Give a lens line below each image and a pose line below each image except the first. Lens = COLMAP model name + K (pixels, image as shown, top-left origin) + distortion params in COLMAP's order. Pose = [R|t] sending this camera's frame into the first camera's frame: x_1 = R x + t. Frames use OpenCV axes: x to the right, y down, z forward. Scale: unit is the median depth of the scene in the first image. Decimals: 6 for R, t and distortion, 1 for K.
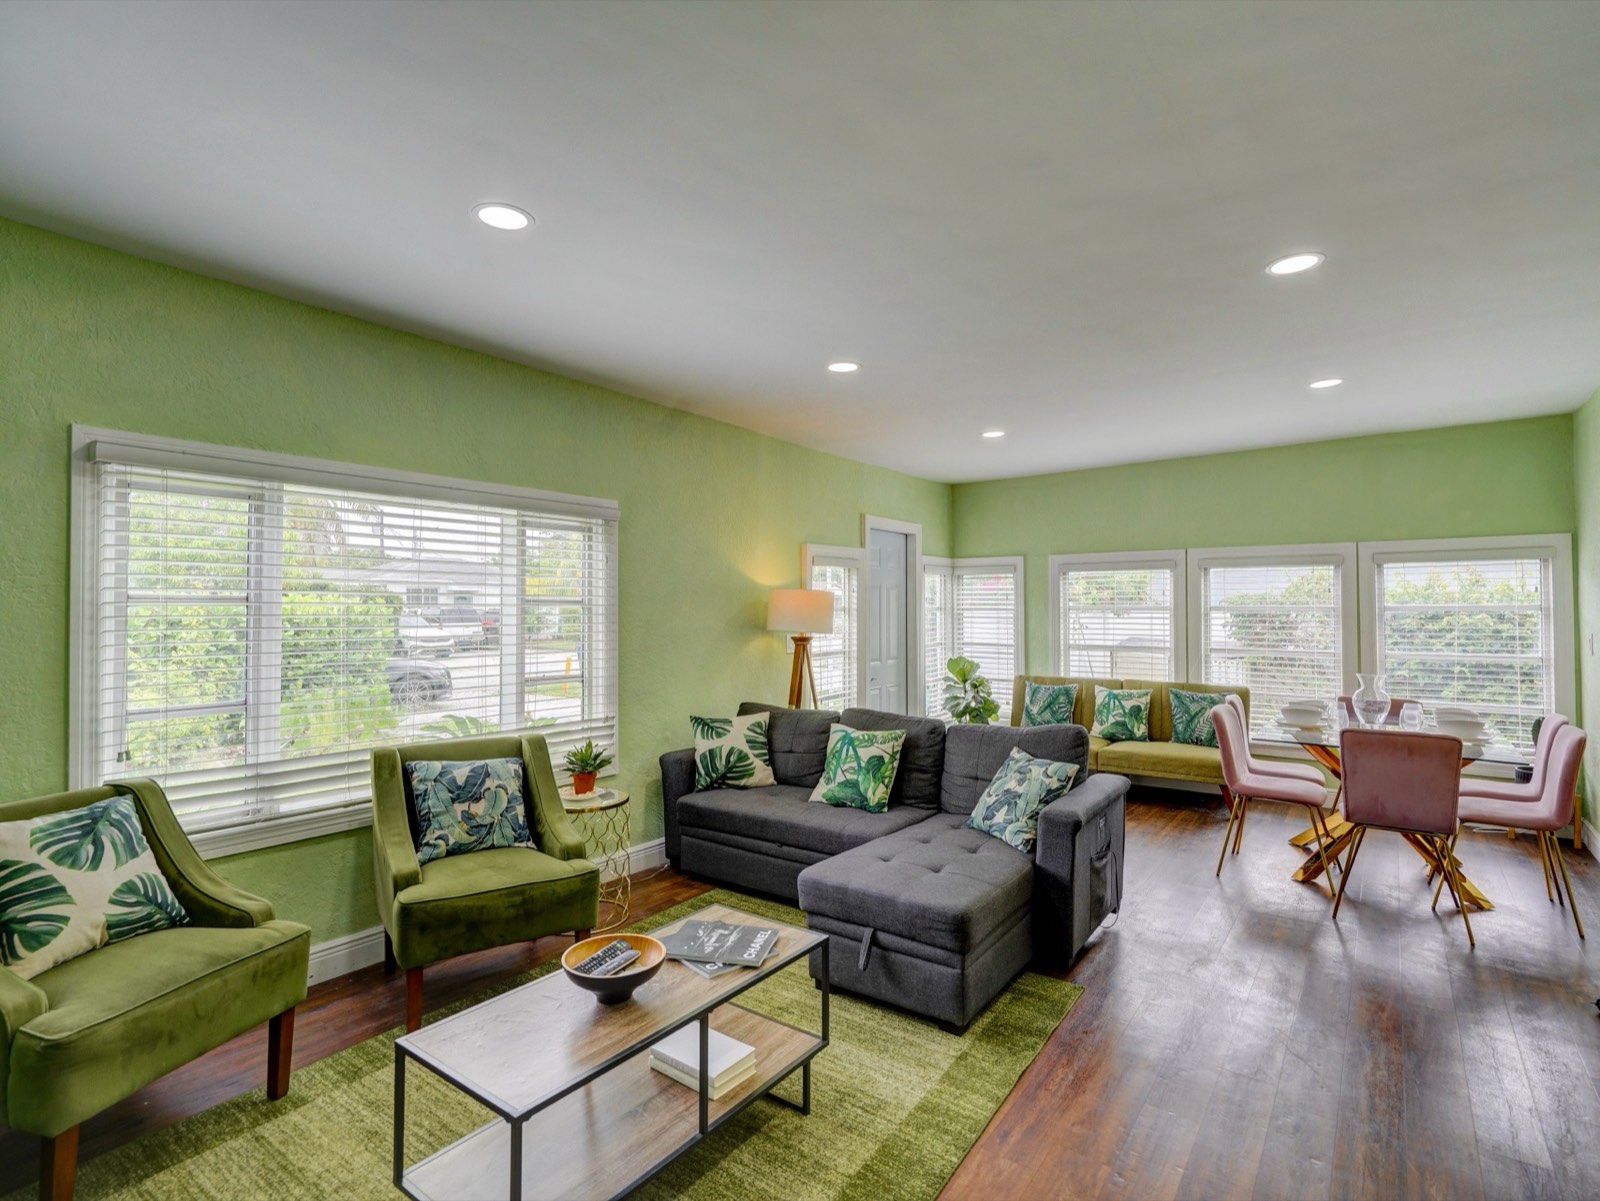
lens RADIAL K [[815.6, 0, 796.5], [0, 815.6, 596.2], [0, 0, 1]] dist [0.001347, 0.000005]
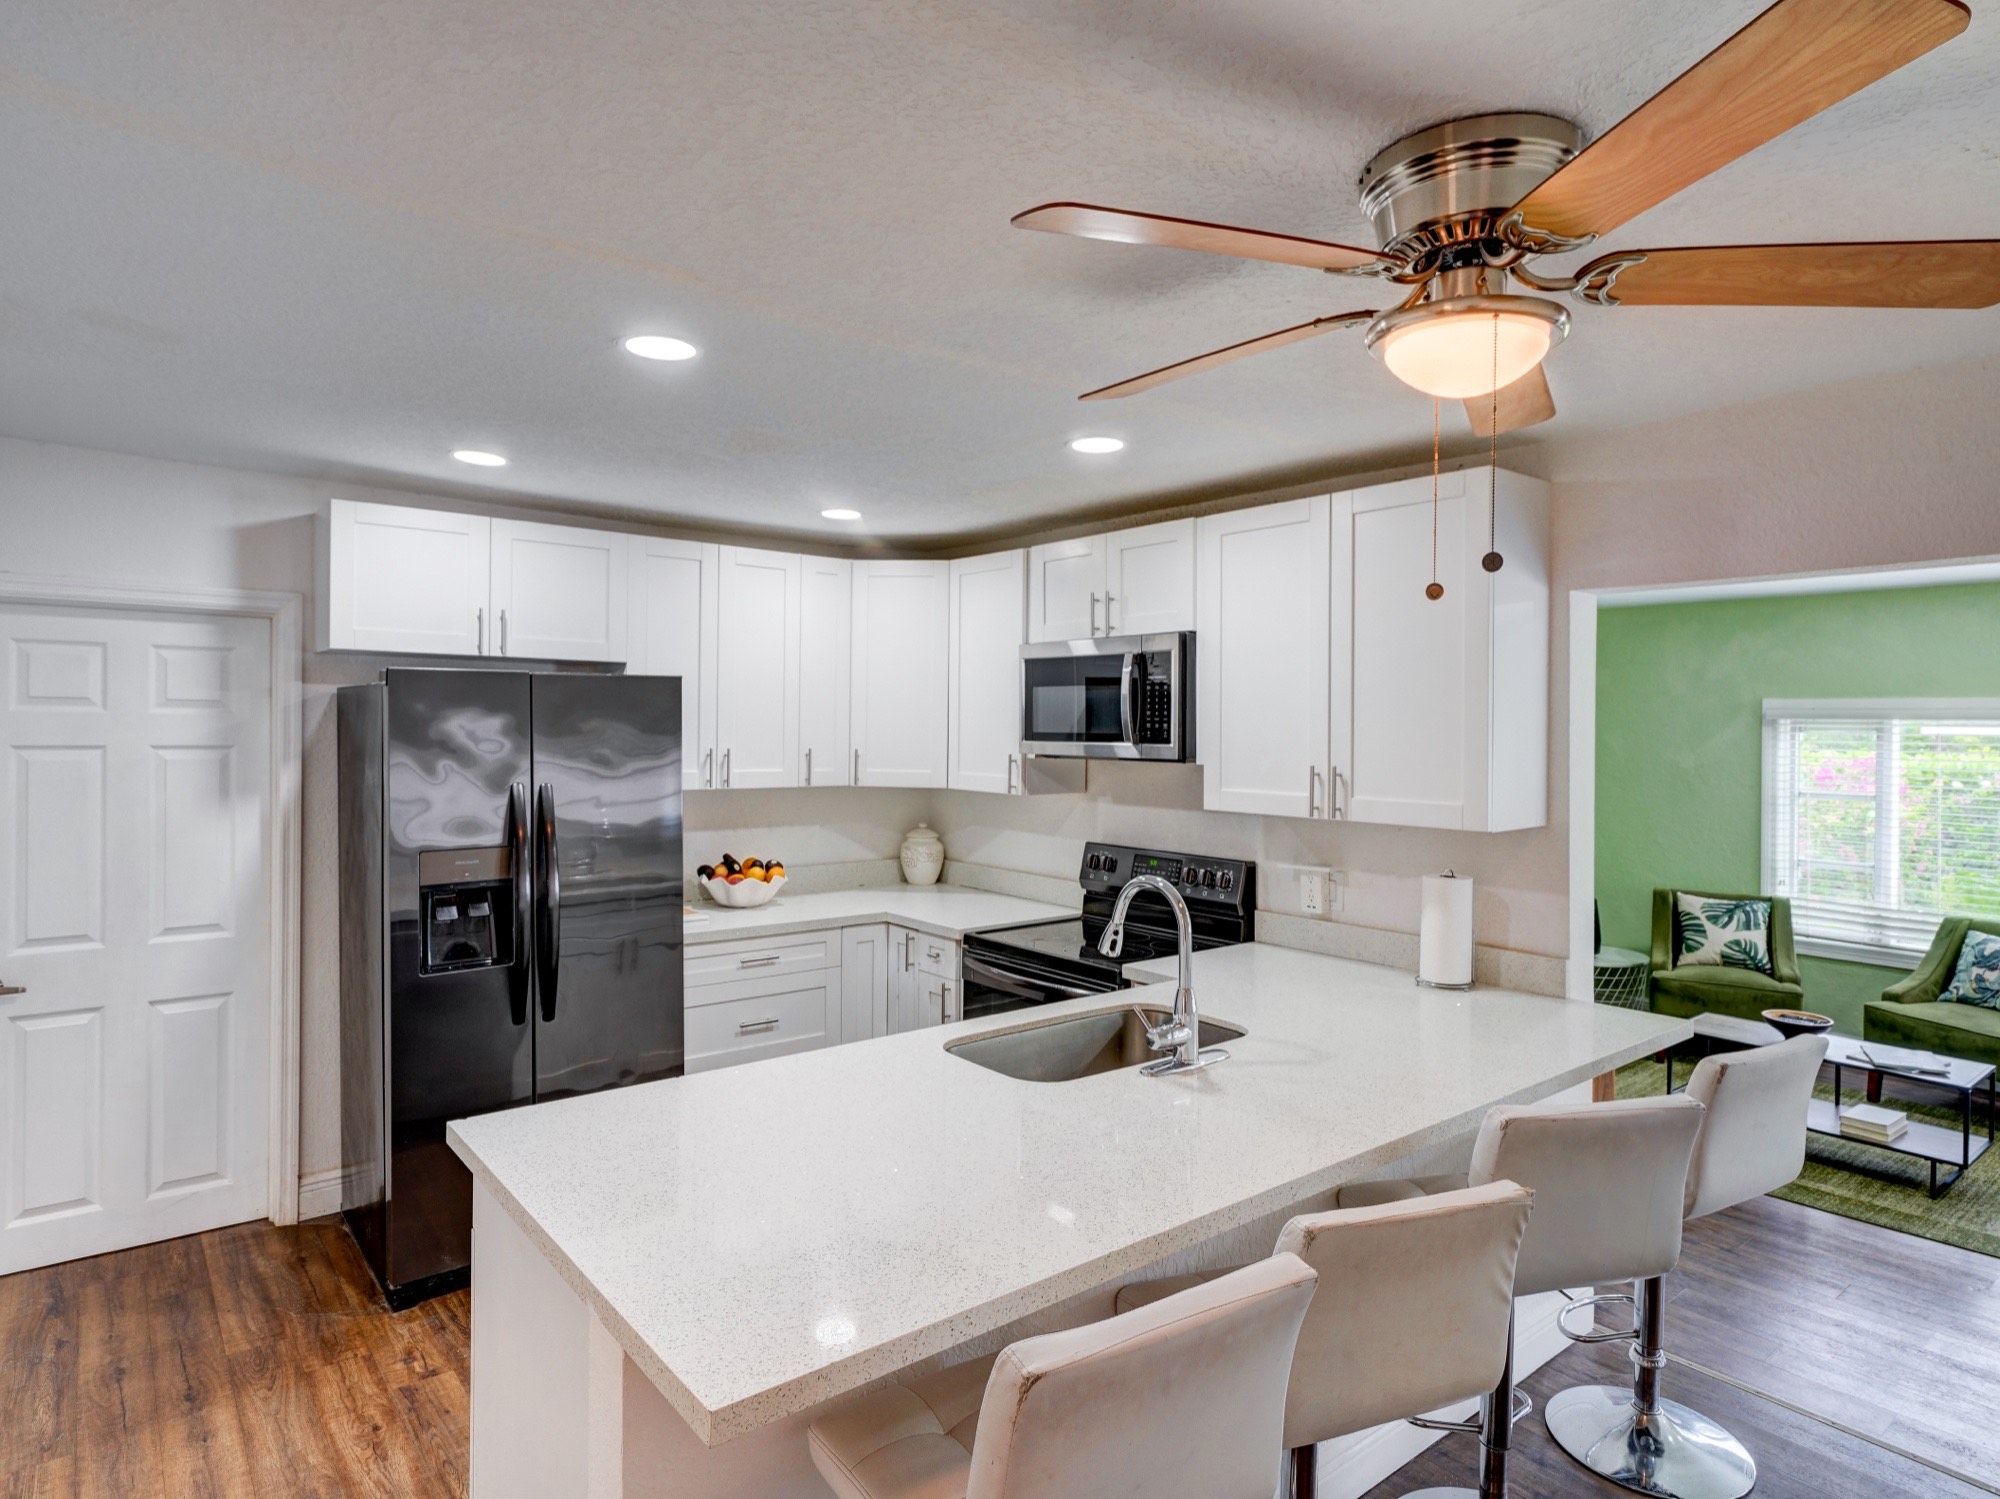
lens RADIAL K [[1121.1, 0, 997.8], [0, 1121.1, 739.4], [0, 0, 1]] dist [0.000307, 0.000083]
pose [[-0.248474, 0.012987, -0.968551, 1.992182], [0.005287, 0.999913, 0.012051, -0.158123], [0.968624, -0.002126, -0.248521, -0.055233]]
